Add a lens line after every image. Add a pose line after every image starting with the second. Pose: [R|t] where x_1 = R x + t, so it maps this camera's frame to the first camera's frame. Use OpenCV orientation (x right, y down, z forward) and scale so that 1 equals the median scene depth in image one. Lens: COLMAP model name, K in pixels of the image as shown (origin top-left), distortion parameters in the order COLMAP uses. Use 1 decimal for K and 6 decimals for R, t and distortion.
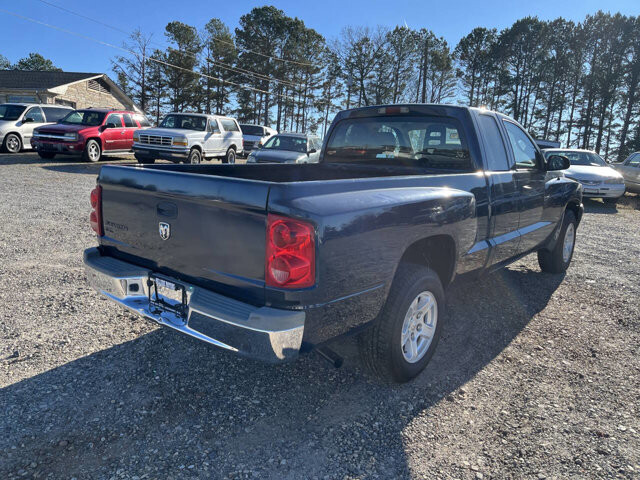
lens RADIAL K [[486.0, 0, 320.0], [0, 486.0, 240.0], [0, 0, 1]] dist [0.071170, -0.088520]
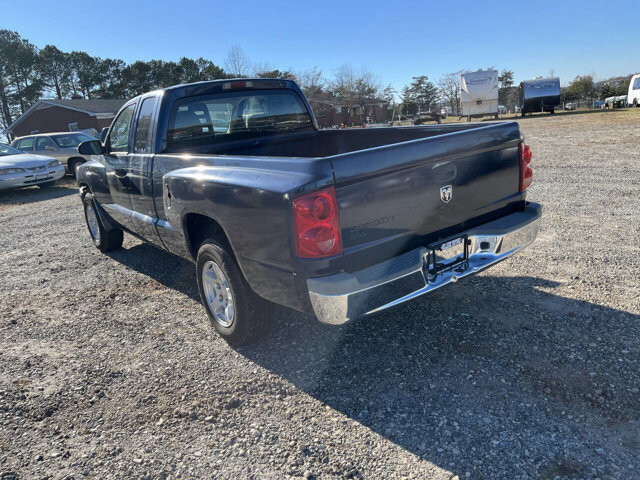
lens RADIAL K [[486.0, 0, 320.0], [0, 486.0, 240.0], [0, 0, 1]] dist [0.071170, -0.088520]
pose [[0.203122, -0.310411, 0.928648, -1.308637], [0.296161, 0.923472, 0.243902, -0.249335], [-0.933290, 0.225488, 0.279509, 0.949590]]
